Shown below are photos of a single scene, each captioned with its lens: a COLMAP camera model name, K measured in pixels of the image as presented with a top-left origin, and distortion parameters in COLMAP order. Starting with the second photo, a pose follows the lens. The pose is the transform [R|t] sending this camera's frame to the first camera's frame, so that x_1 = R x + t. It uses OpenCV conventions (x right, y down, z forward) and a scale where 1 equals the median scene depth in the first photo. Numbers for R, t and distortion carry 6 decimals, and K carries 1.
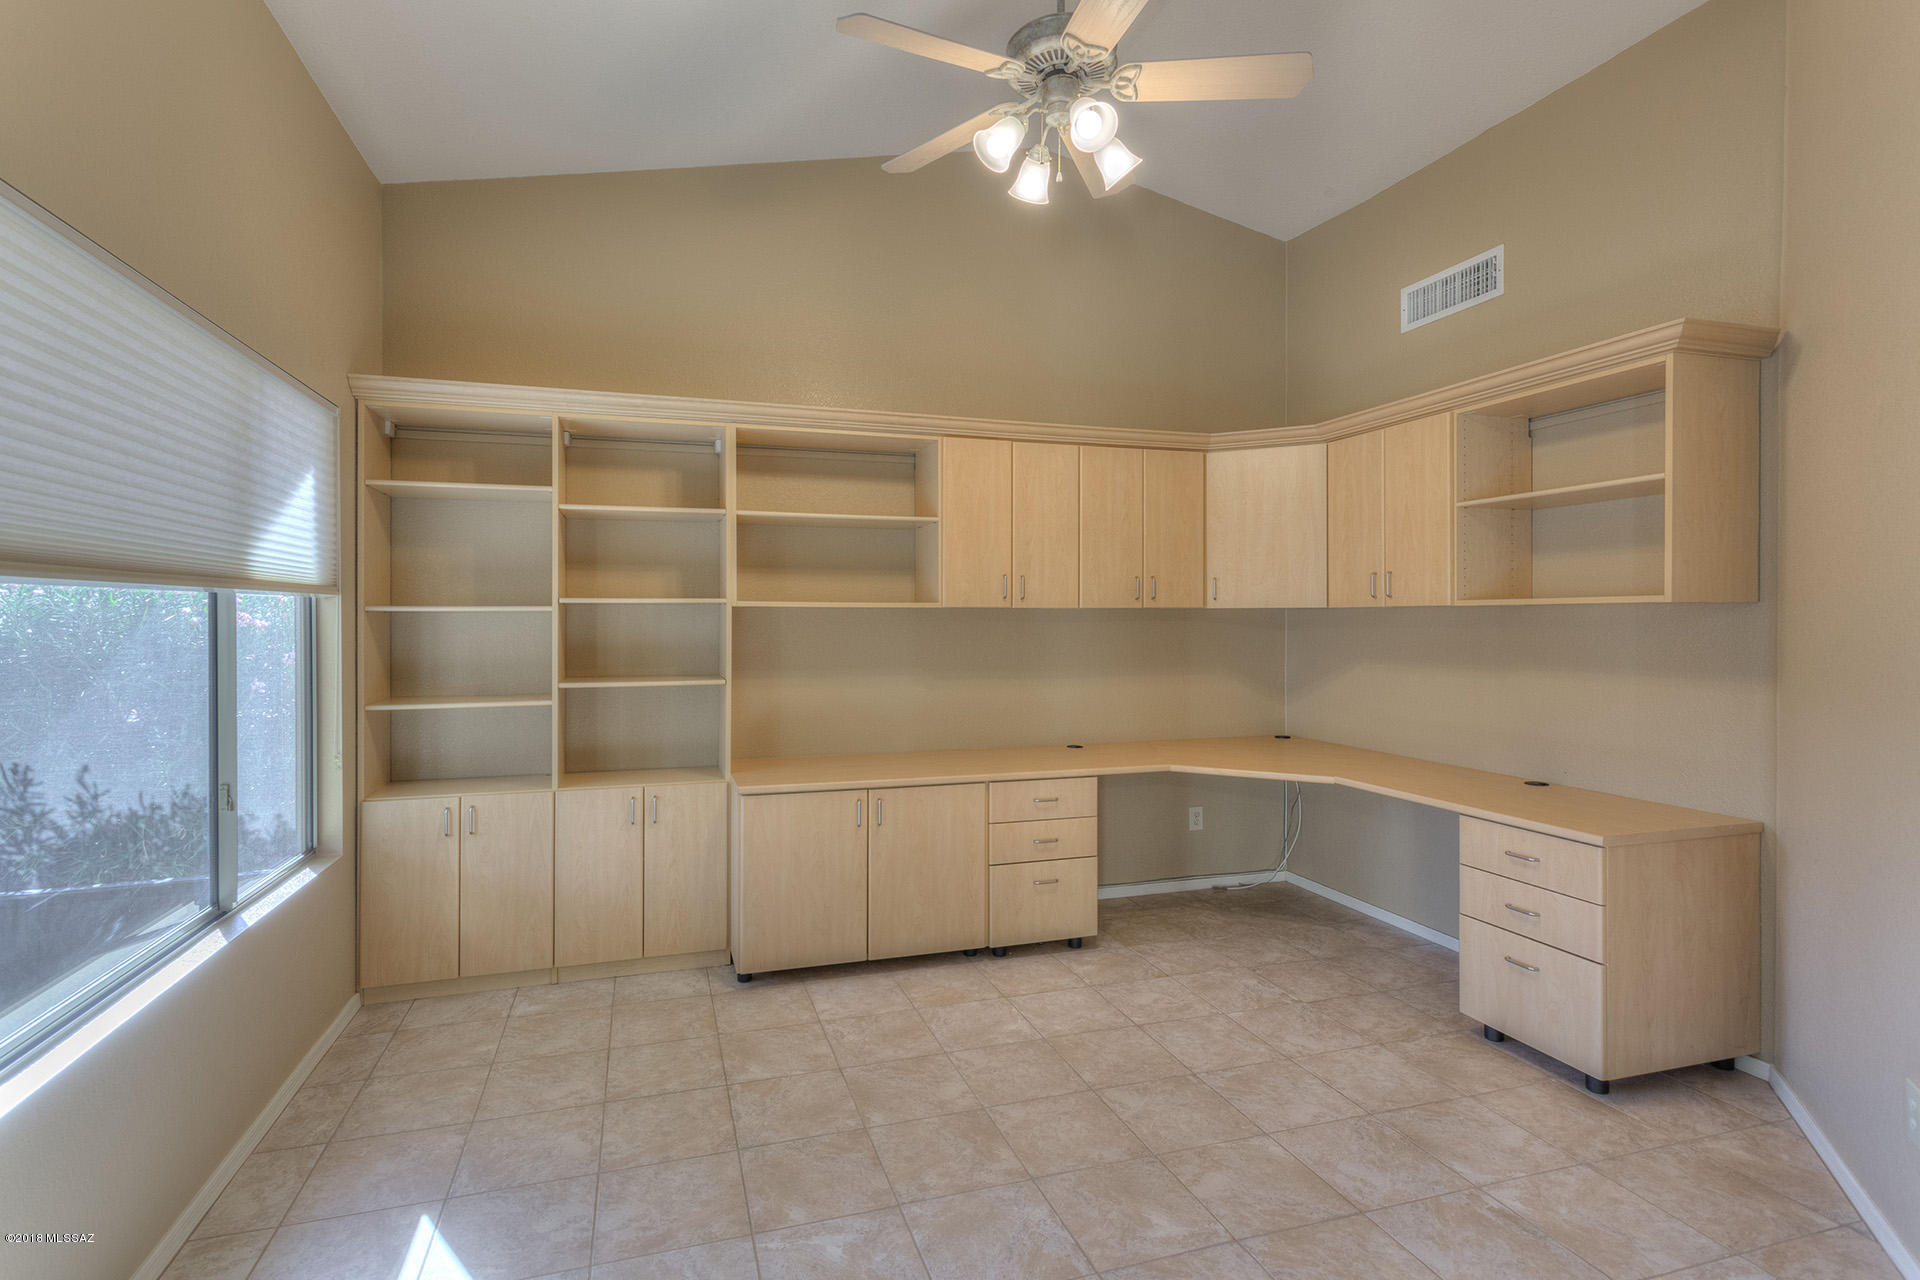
lens RADIAL K [[908.3, 0, 920.6], [0, 908.3, 616.3], [0, 0, 1]] dist [0.005080, 0.001117]
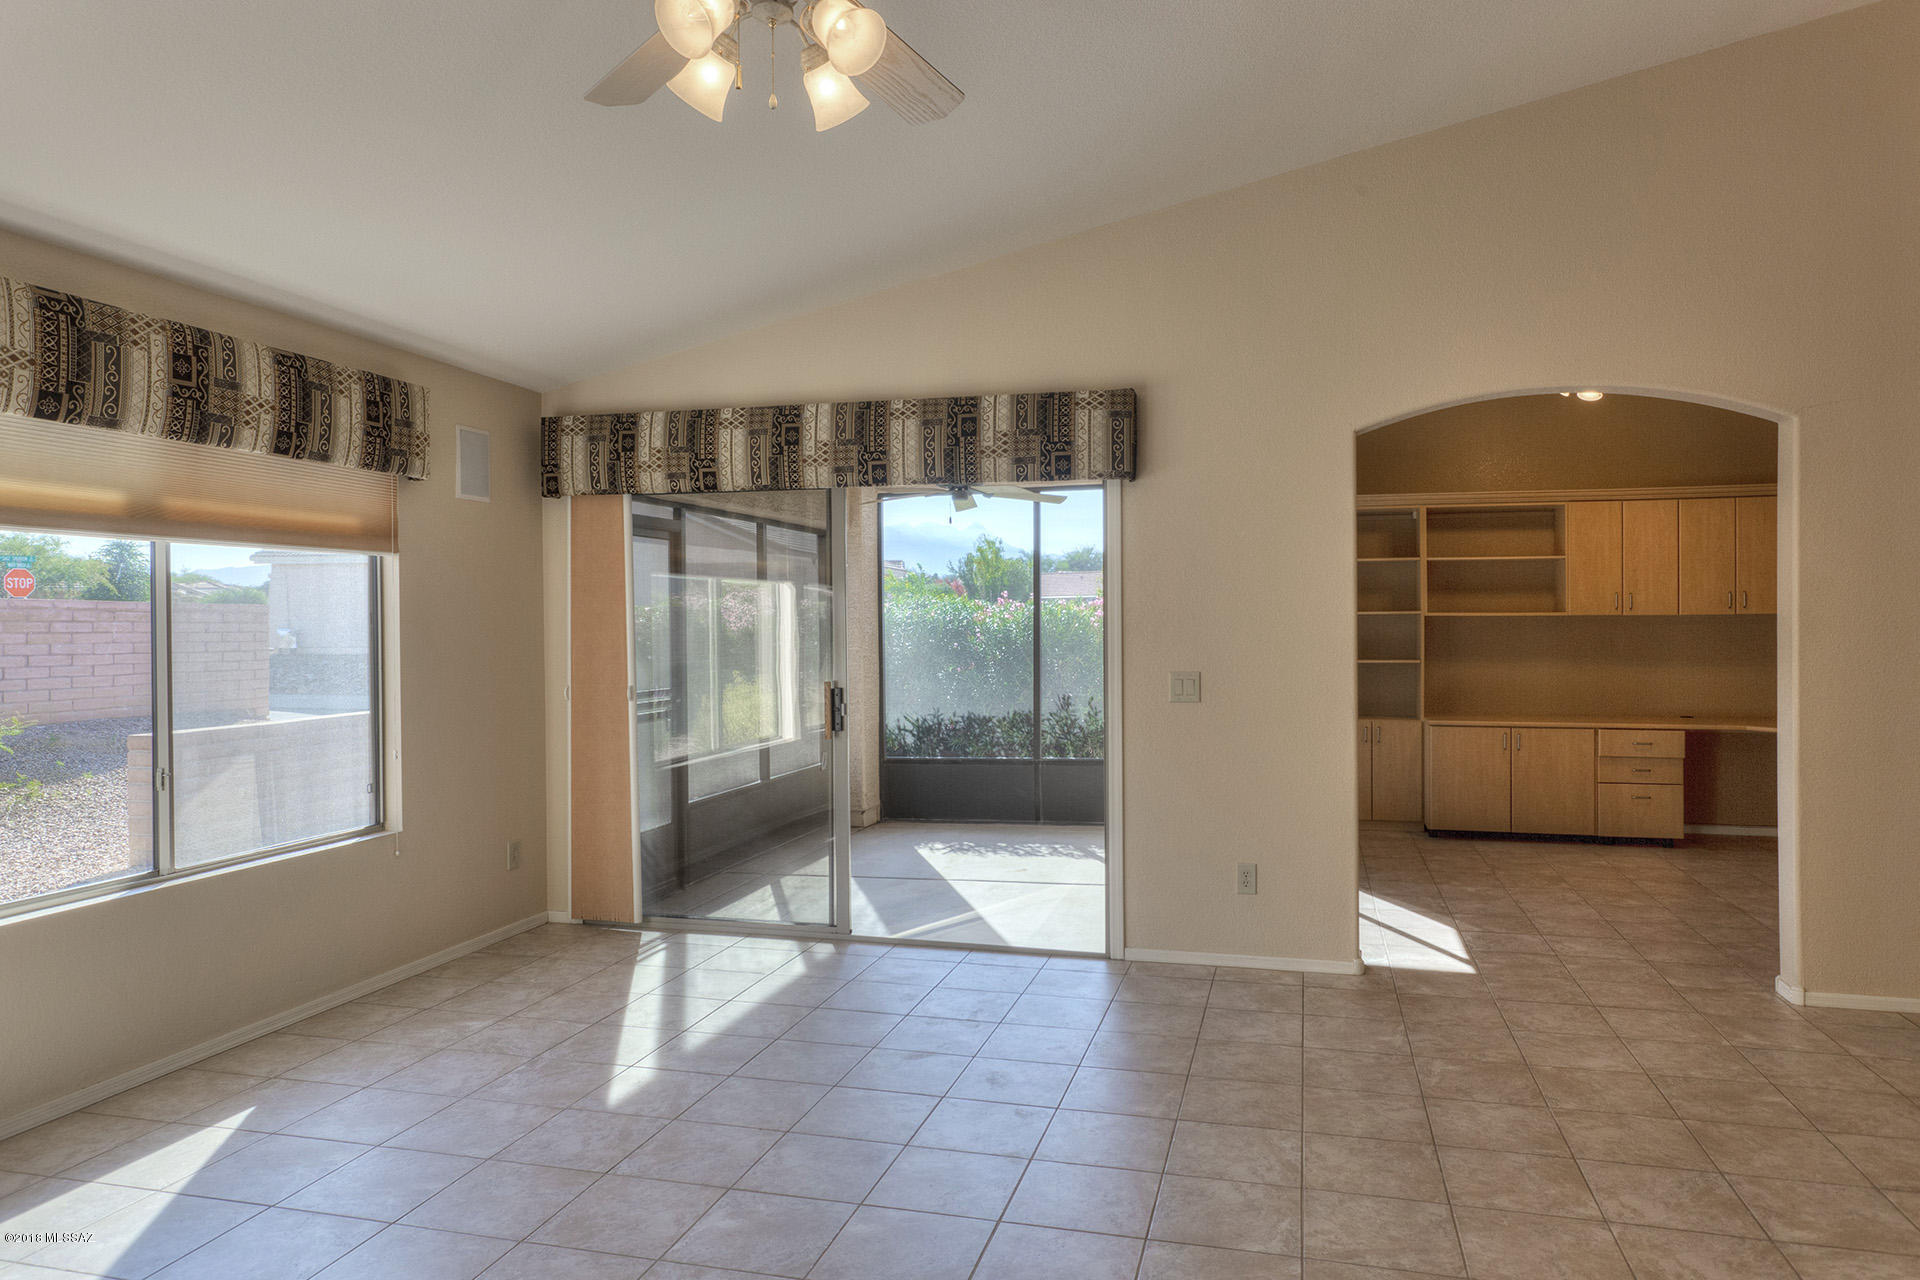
lens RADIAL K [[1213.9, 0, 1014.0], [0, 1213.9, 627.7], [0, 0, 1]] dist [0.005389, -0.003008]
pose [[0.860845, -0.000953, -0.508867, 0.290683], [0.006798, 0.999931, 0.009628, -0.016857], [0.508822, -0.011748, 0.860791, -1.358873]]
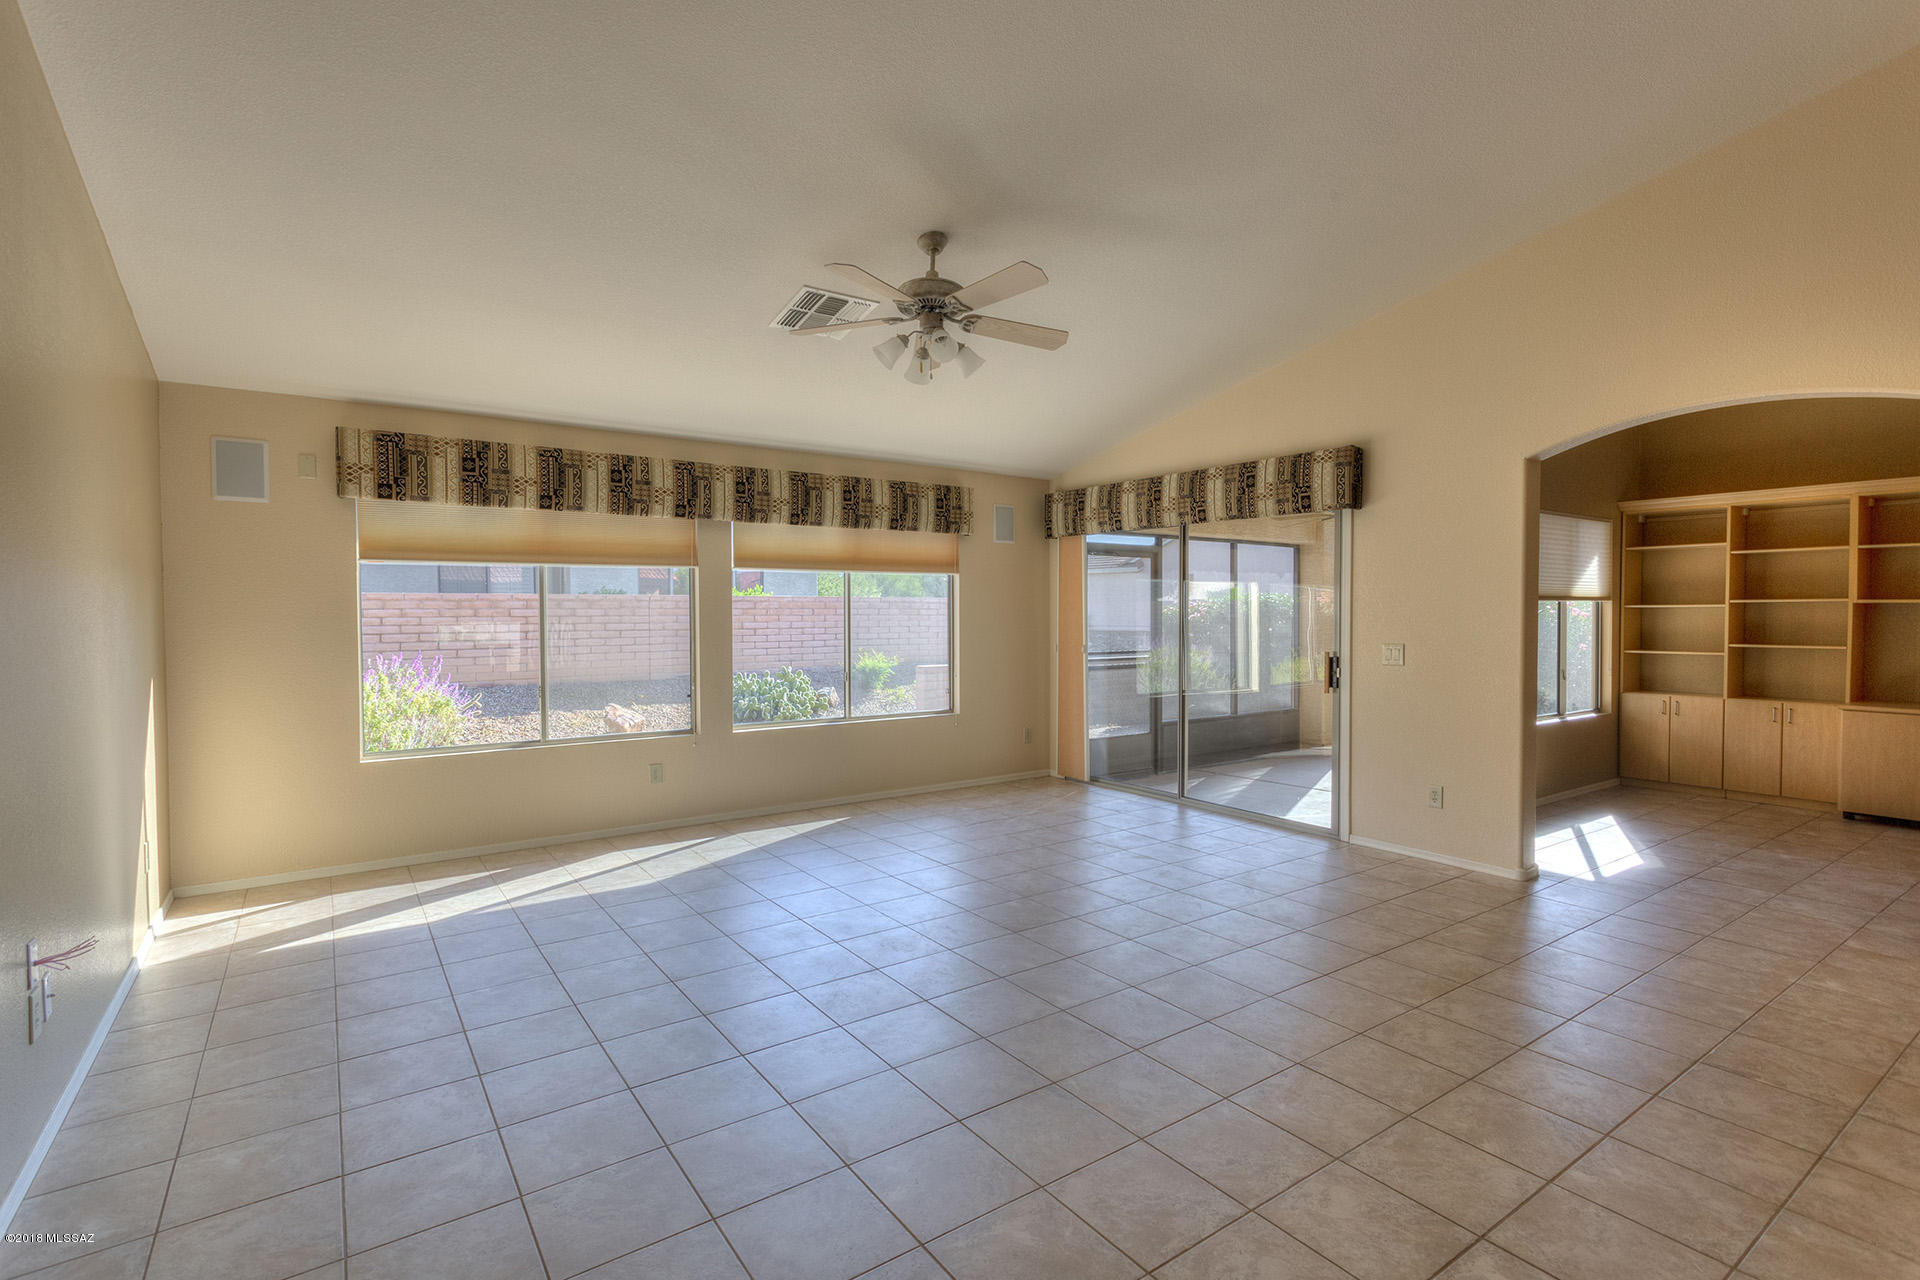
lens RADIAL K [[908.3, 0, 949.9], [0, 908.3, 639.7], [0, 0, 1]] dist [0.005080, 0.001117]
pose [[0.316416, 0.030570, -0.948128, 0.921702], [0.006871, 0.999381, 0.034516, -0.014005], [0.948596, -0.017436, 0.316010, -1.190958]]
